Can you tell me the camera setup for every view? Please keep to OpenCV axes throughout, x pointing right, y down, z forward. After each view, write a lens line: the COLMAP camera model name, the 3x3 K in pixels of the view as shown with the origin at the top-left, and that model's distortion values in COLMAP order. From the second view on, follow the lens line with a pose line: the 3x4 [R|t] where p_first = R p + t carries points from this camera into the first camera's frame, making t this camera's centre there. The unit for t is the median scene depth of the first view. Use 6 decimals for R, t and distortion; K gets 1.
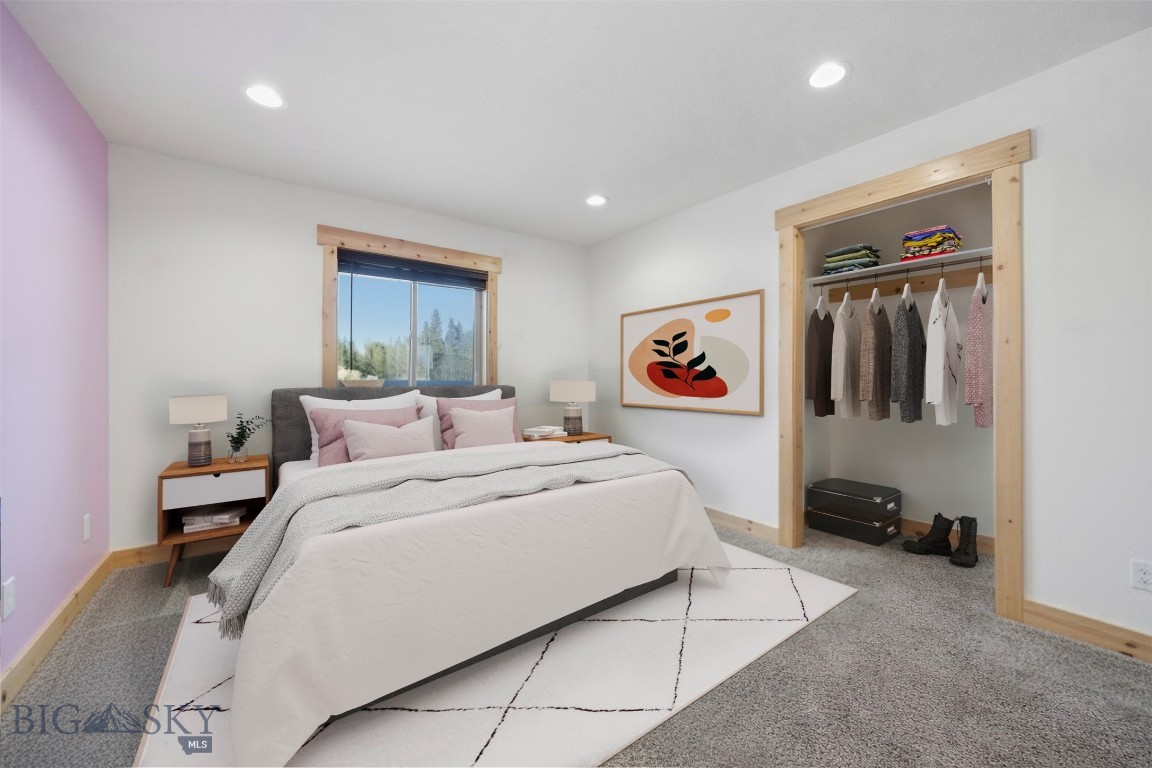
lens RADIAL K [[411.7, 0, 570.2], [0, 411.7, 380.6], [0, 0, 1]] dist [-0.009238, 0.000293]
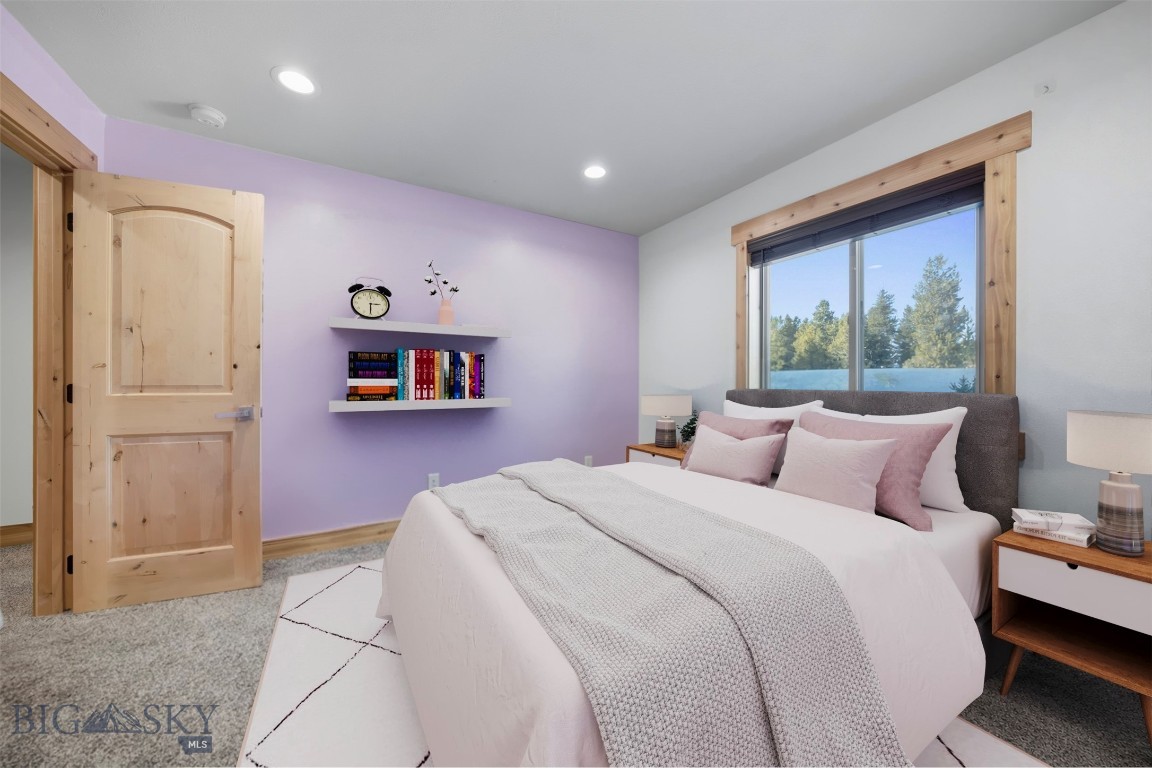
lens RADIAL K [[411.7, 0, 570.2], [0, 411.7, 380.6], [0, 0, 1]] dist [-0.009238, 0.000293]
pose [[-0.107444, 0.001228, -0.994210, 0.386970], [-0.007967, 0.999966, 0.002096, -0.009980], [0.994179, 0.008146, -0.107431, 0.689104]]
